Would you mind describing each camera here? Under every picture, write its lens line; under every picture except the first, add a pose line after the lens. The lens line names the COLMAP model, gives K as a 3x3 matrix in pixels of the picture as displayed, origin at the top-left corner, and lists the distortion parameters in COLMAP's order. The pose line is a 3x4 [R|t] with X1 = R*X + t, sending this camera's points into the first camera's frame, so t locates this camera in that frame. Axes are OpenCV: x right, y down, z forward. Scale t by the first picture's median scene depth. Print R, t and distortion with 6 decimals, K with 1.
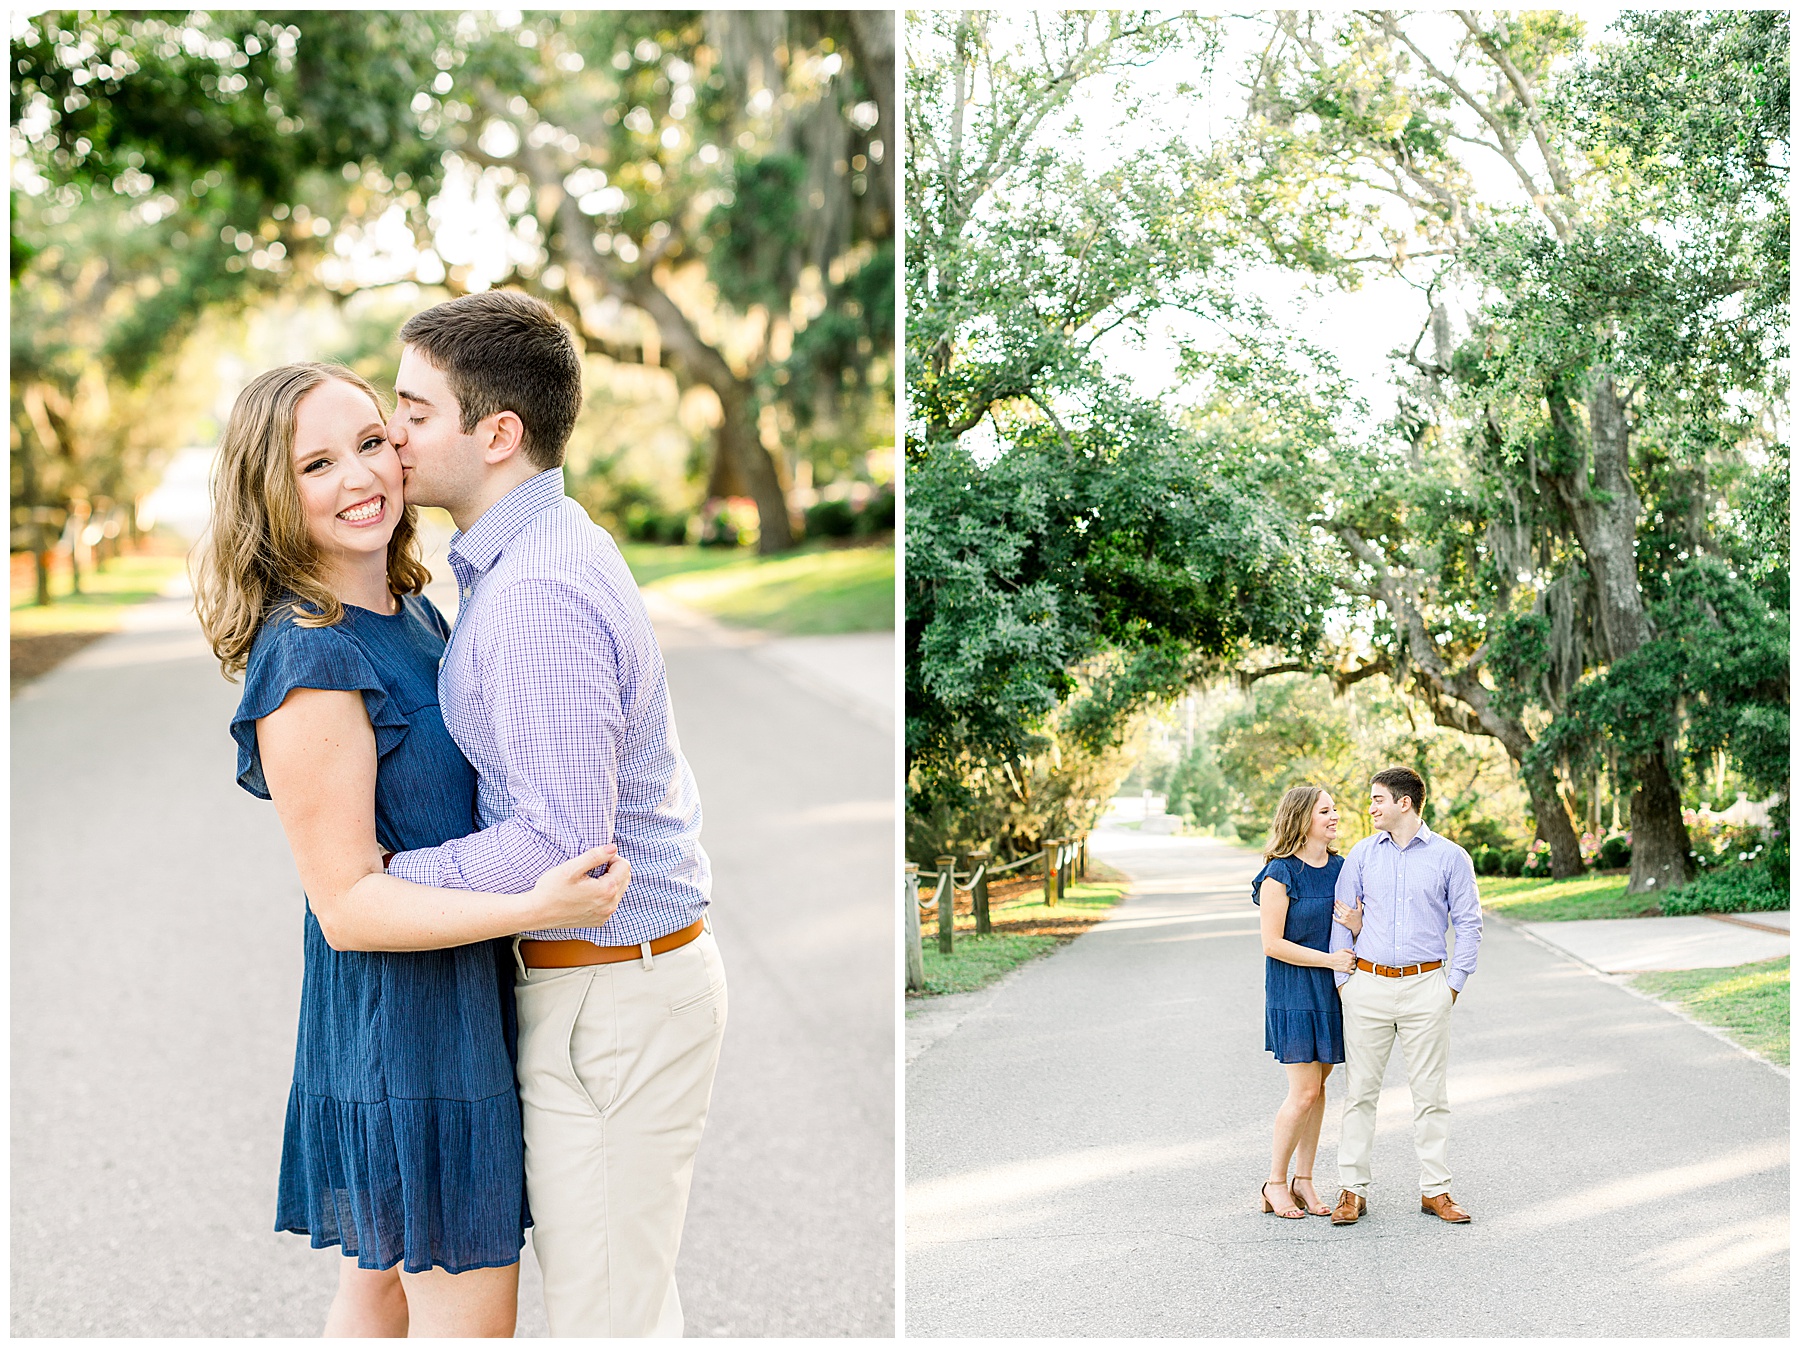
lens RADIAL K [[3257.0, 0, 900.0], [0, 3257.0, 674.0], [0, 0, 1]] dist [-0.285133, 0.219605]
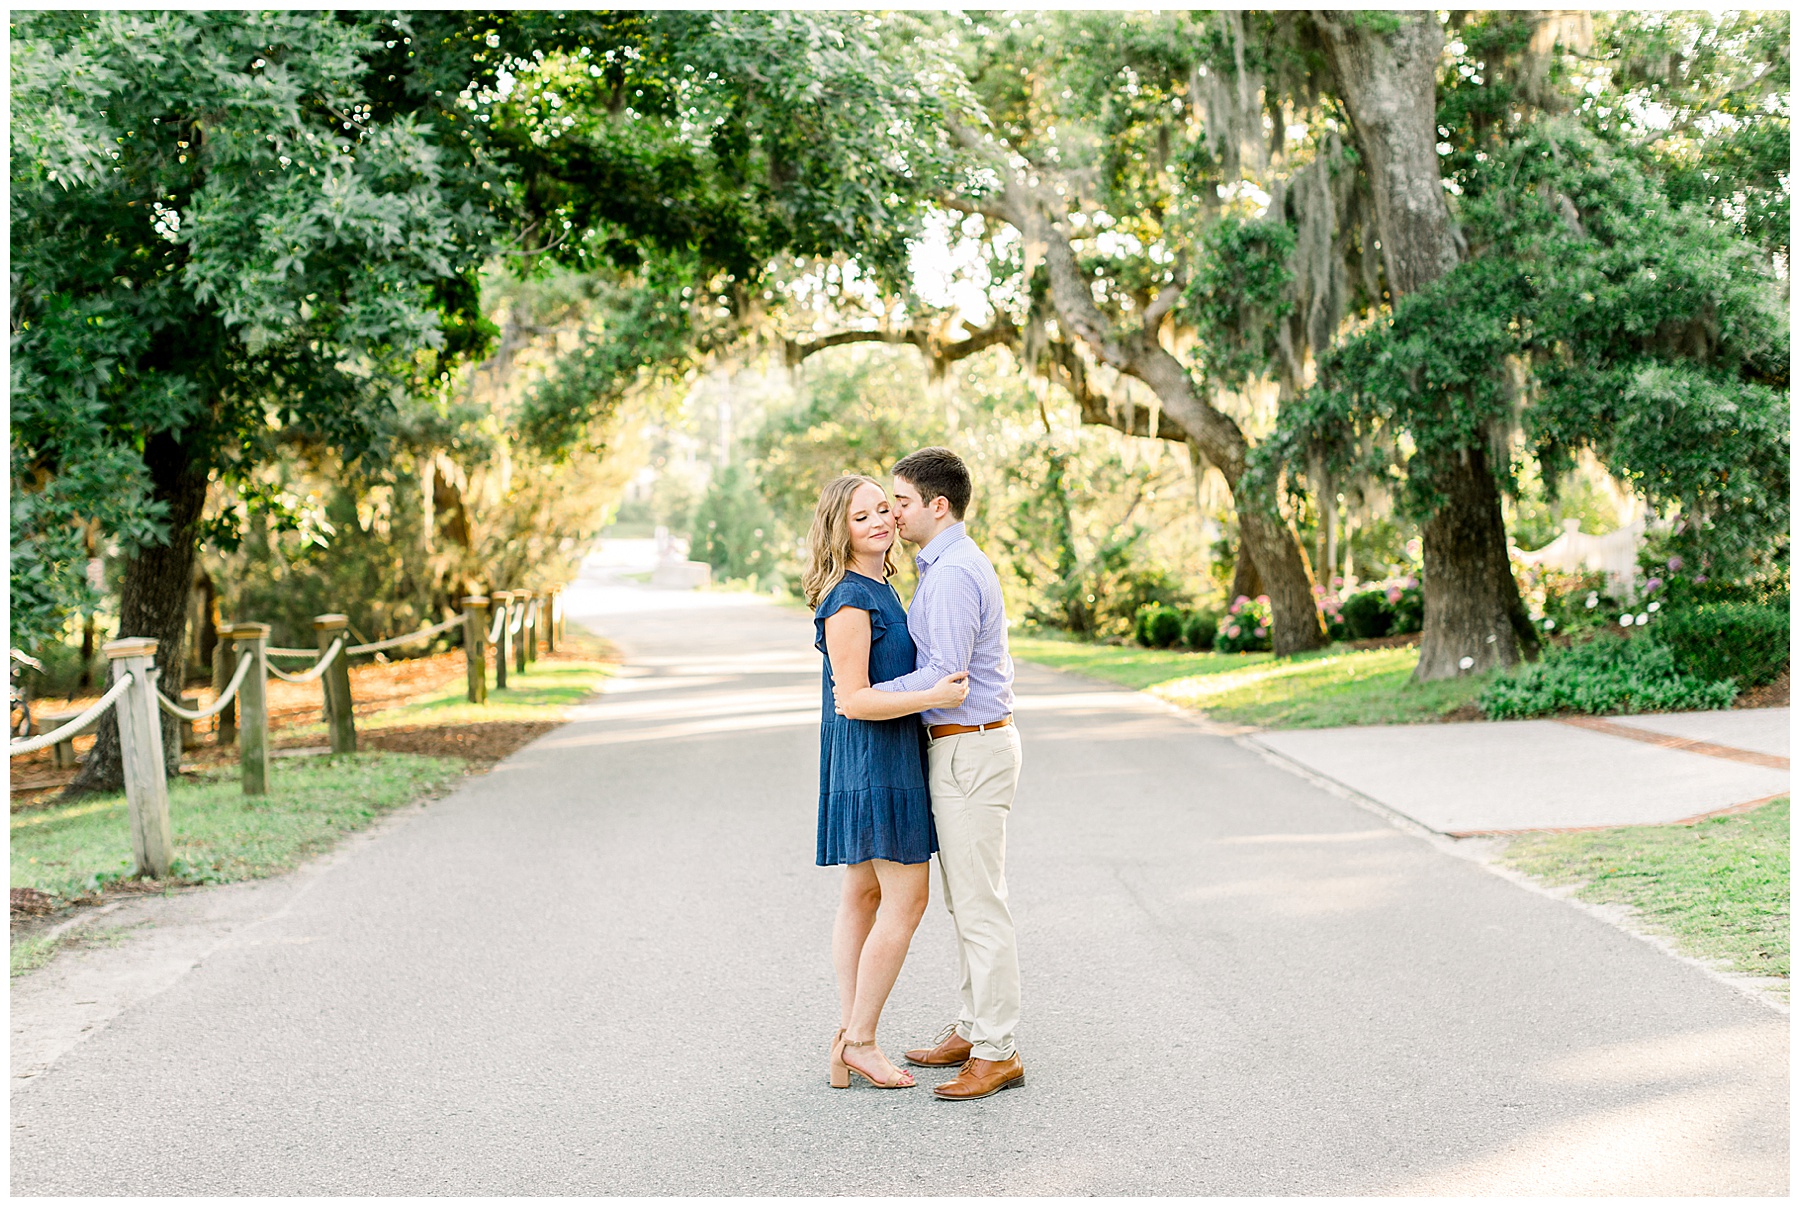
lens RADIAL K [[2705.1, 0, 900.0], [0, 2705.1, 603.5], [0, 0, 1]] dist [-0.001243, 0.036162]
pose [[0.991182, -0.008064, 0.132260, 0.060843], [0.001374, 0.998718, 0.050594, 0.027393], [-0.132499, -0.049966, 0.989923, 0.502608]]
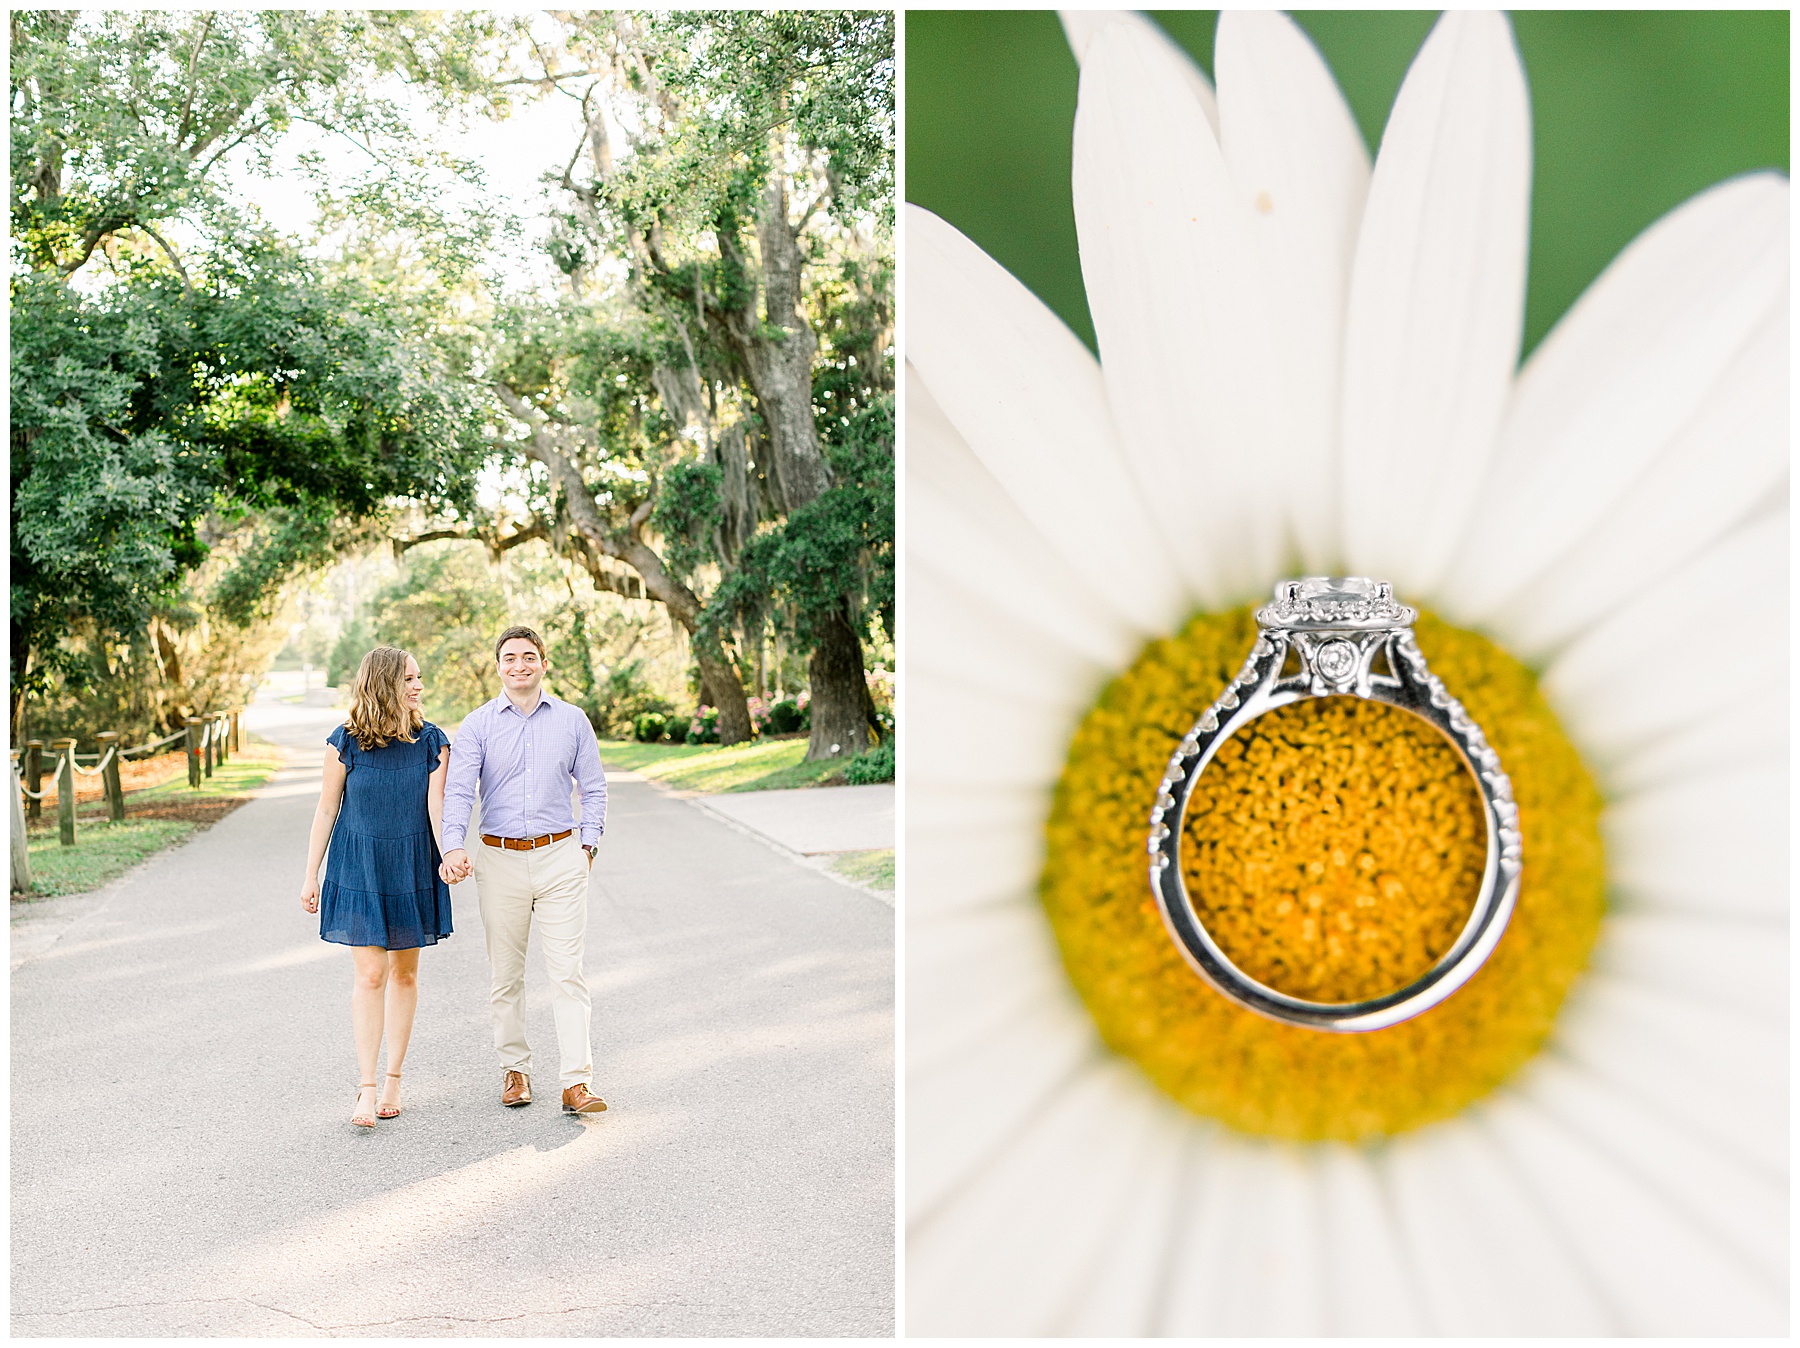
lens RADIAL K [[2414.3, 0, 424.8], [0, 2414.3, 672.7], [0, 0, 1]] dist [-0.004445, -0.001234]
pose [[0.994461, -0.026774, 0.101634, 0.044244], [0.023050, 0.999025, 0.037644, 0.013435], [-0.102543, -0.035092, 0.994109, 0.309546]]
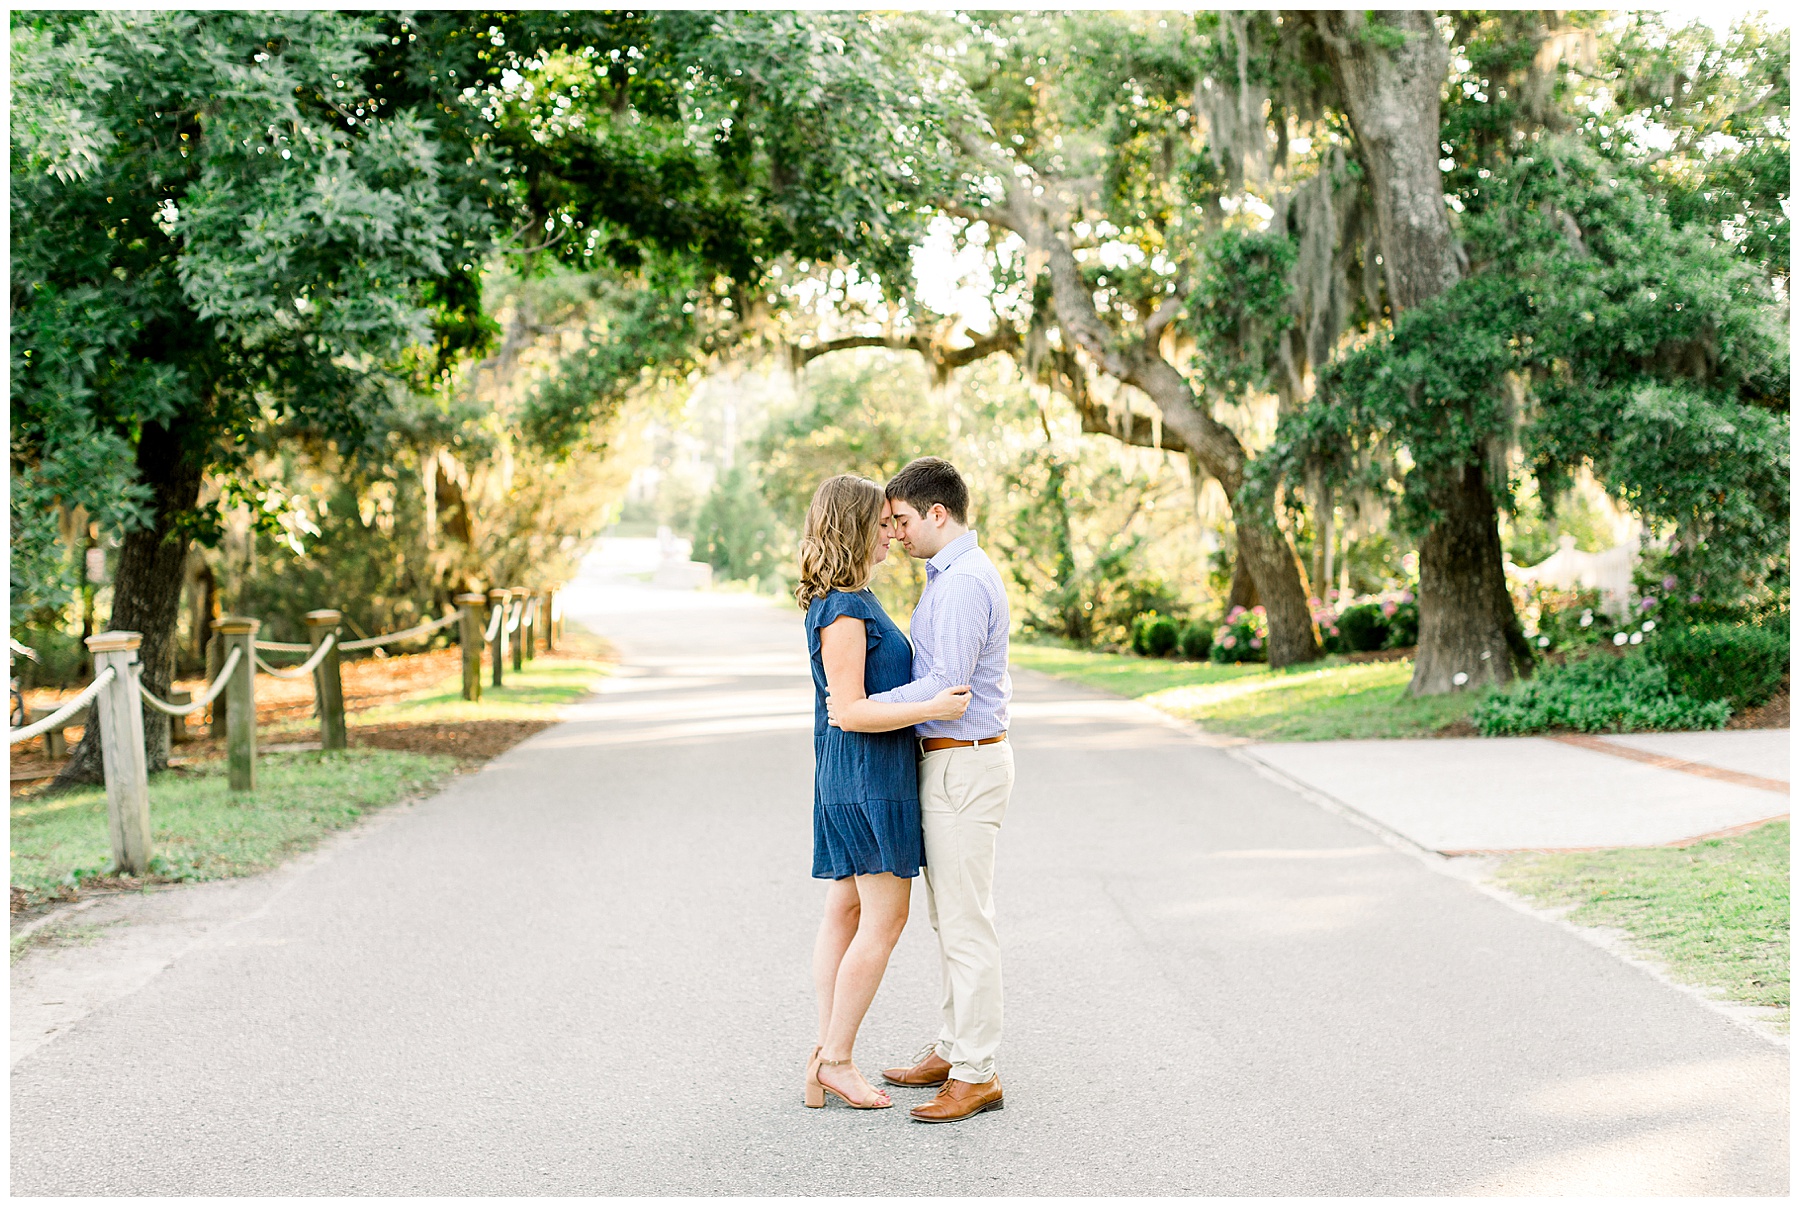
lens RADIAL K [[2630.4, 0, 927.3], [0, 2630.4, 594.1], [0, 0, 1]] dist [0.012532, -0.029095]
pose [[0.990260, 0.010288, 0.138851, 0.065307], [-0.016974, 0.998748, 0.047055, 0.026937], [-0.138193, -0.048954, 0.989195, 0.516204]]
